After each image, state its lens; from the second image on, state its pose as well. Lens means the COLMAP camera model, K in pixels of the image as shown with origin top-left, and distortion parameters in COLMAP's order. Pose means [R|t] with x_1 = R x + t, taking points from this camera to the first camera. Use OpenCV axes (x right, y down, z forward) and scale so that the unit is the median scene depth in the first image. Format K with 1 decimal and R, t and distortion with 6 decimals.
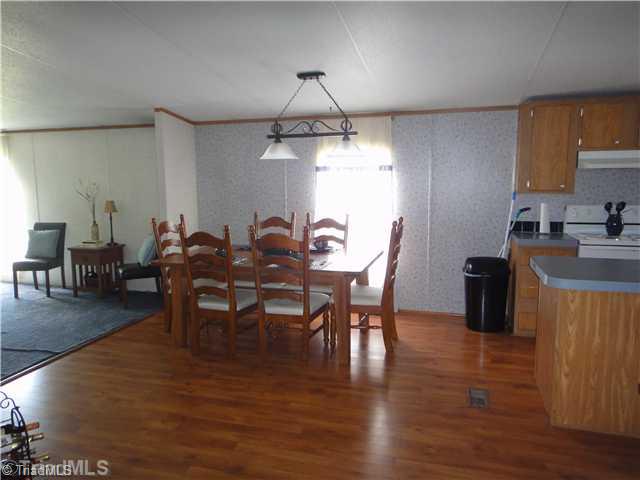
lens RADIAL K [[458.9, 0, 320.0], [0, 458.9, 240.0], [0, 0, 1]] dist [-0.000918, 0.005555]
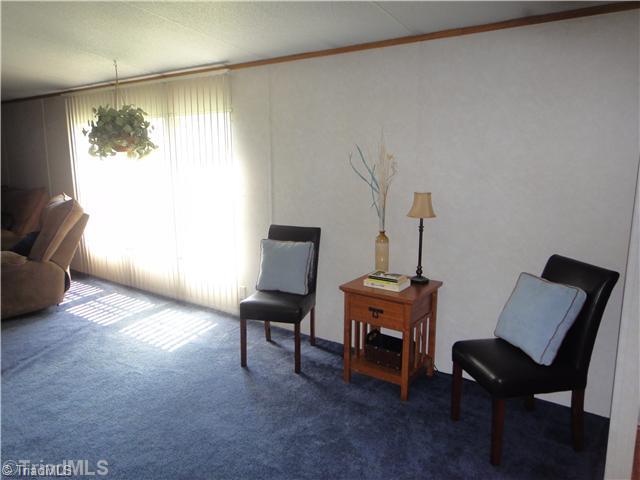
lens RADIAL K [[458.9, 0, 320.0], [0, 458.9, 240.0], [0, 0, 1]] dist [-0.000918, 0.005555]
pose [[0.946852, 0.056646, -0.316643, -0.400319], [-0.038507, 0.997254, 0.063258, -0.061380], [0.319357, -0.047703, 0.946433, 0.505053]]
